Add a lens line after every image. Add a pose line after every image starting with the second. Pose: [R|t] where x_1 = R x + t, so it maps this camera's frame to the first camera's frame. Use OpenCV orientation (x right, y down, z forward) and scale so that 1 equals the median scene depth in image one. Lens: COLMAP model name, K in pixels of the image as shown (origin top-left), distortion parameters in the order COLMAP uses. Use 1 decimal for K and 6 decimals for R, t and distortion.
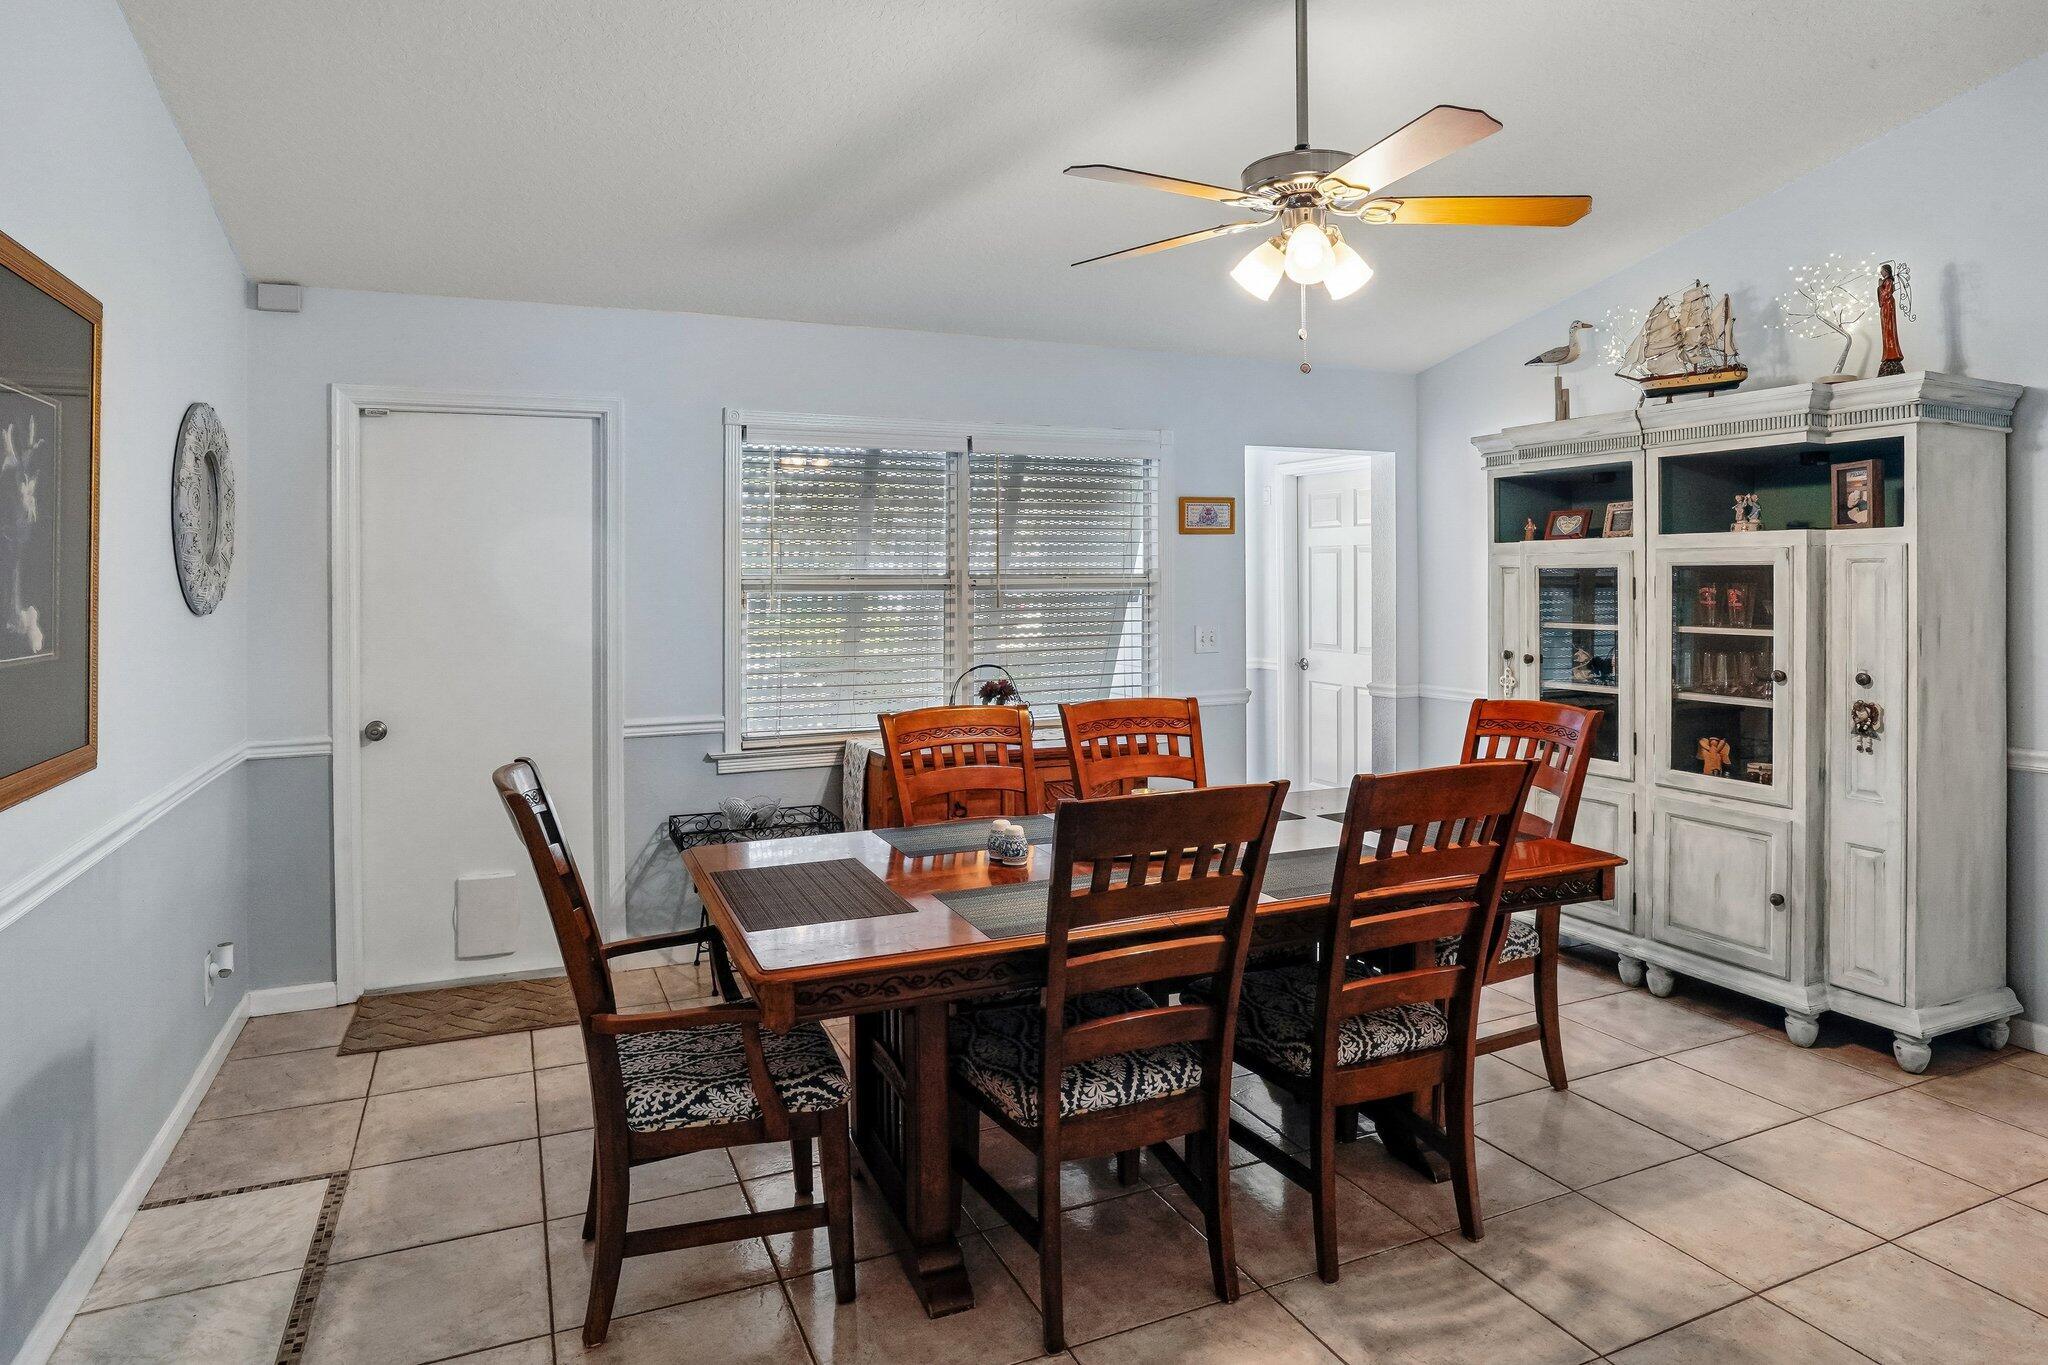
lens RADIAL K [[1204.7, 0, 1103.0], [0, 1204.7, 595.7], [0, 0, 1]] dist [-0.046326, 0.017335]
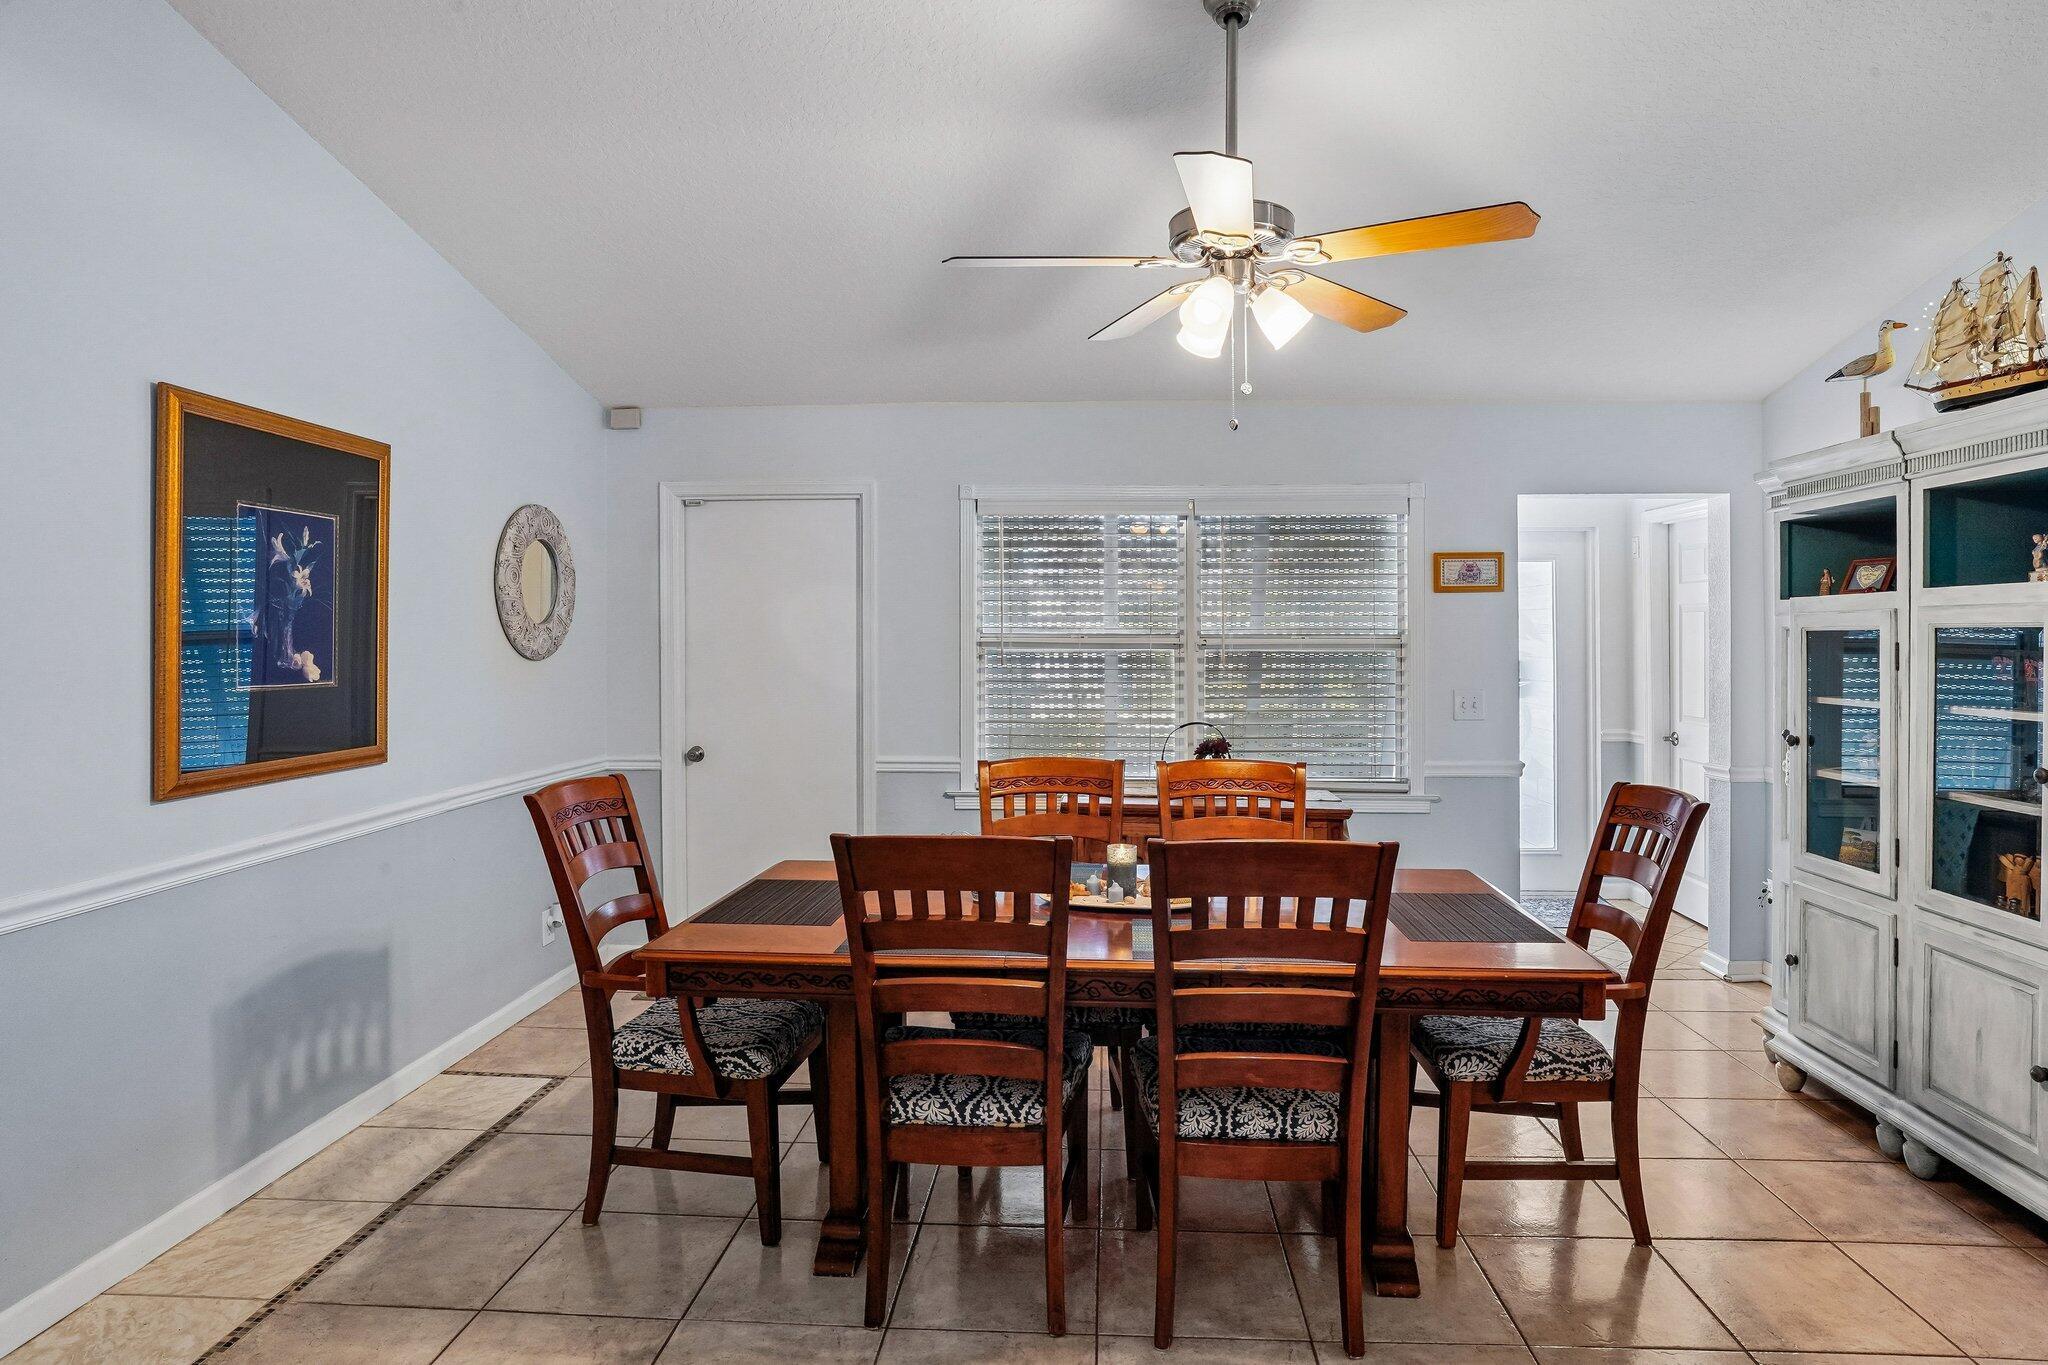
lens RADIAL K [[1204.7, 0, 1051.1], [0, 1204.7, 663.2], [0, 0, 1]] dist [-0.046326, 0.017335]
pose [[0.880677, 0.017188, -0.473406, 0.510045], [-0.013583, 0.999847, 0.011034, -0.004105], [0.473523, -0.003287, 0.880775, 0.074324]]
